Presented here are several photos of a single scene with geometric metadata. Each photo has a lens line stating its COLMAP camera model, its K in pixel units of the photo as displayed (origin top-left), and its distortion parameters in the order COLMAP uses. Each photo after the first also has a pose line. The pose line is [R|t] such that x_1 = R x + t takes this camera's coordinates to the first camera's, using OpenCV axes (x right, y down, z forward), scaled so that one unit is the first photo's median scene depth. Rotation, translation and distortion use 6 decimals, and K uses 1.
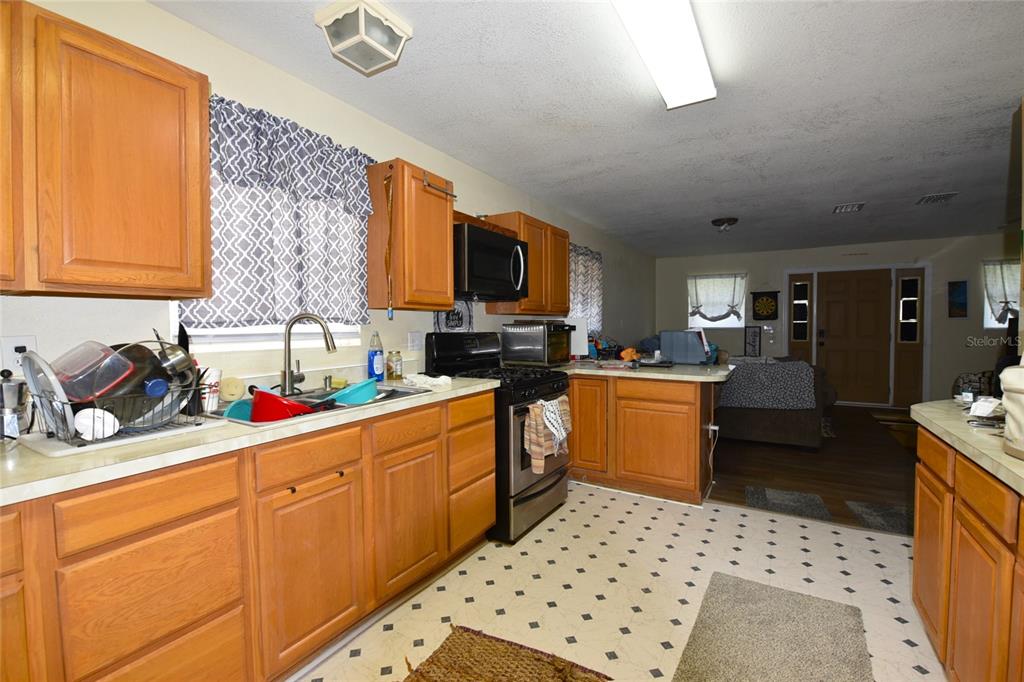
lens RADIAL K [[446.4, 0, 512.0], [0, 446.4, 341.0], [0, 0, 1]] dist [-0.000695, -0.000128]
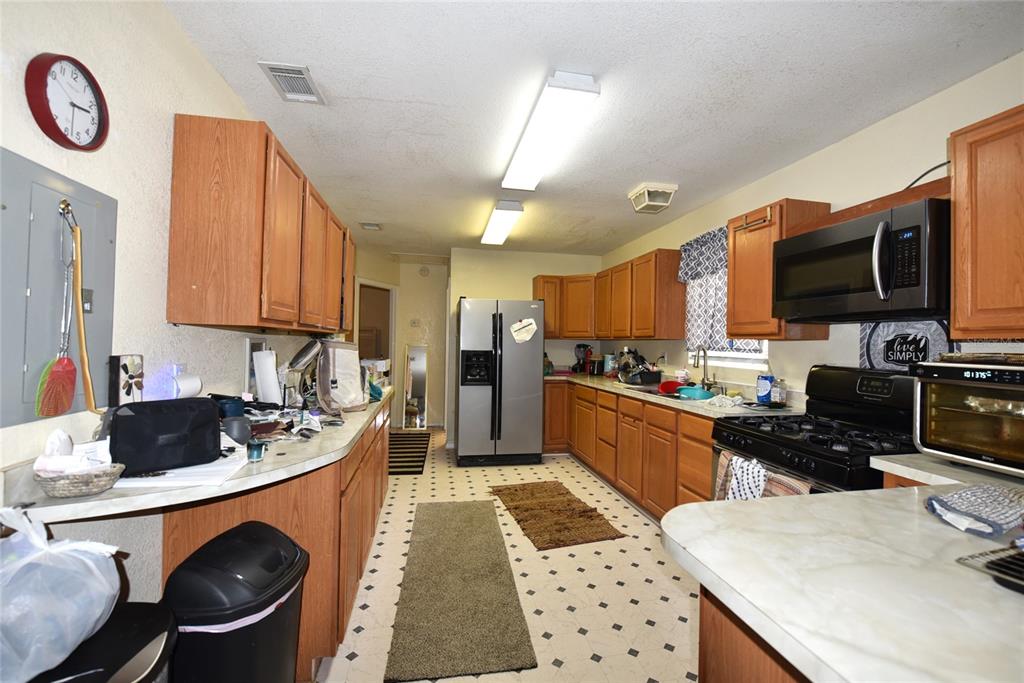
lens RADIAL K [[446.4, 0, 512.0], [0, 446.4, 341.5], [0, 0, 1]] dist [-0.000695, -0.000128]
pose [[-0.747873, -0.017587, -0.663609, 1.178452], [-0.047897, 0.998473, 0.027517, -0.082642], [0.662112, 0.052365, -0.747573, 1.768616]]
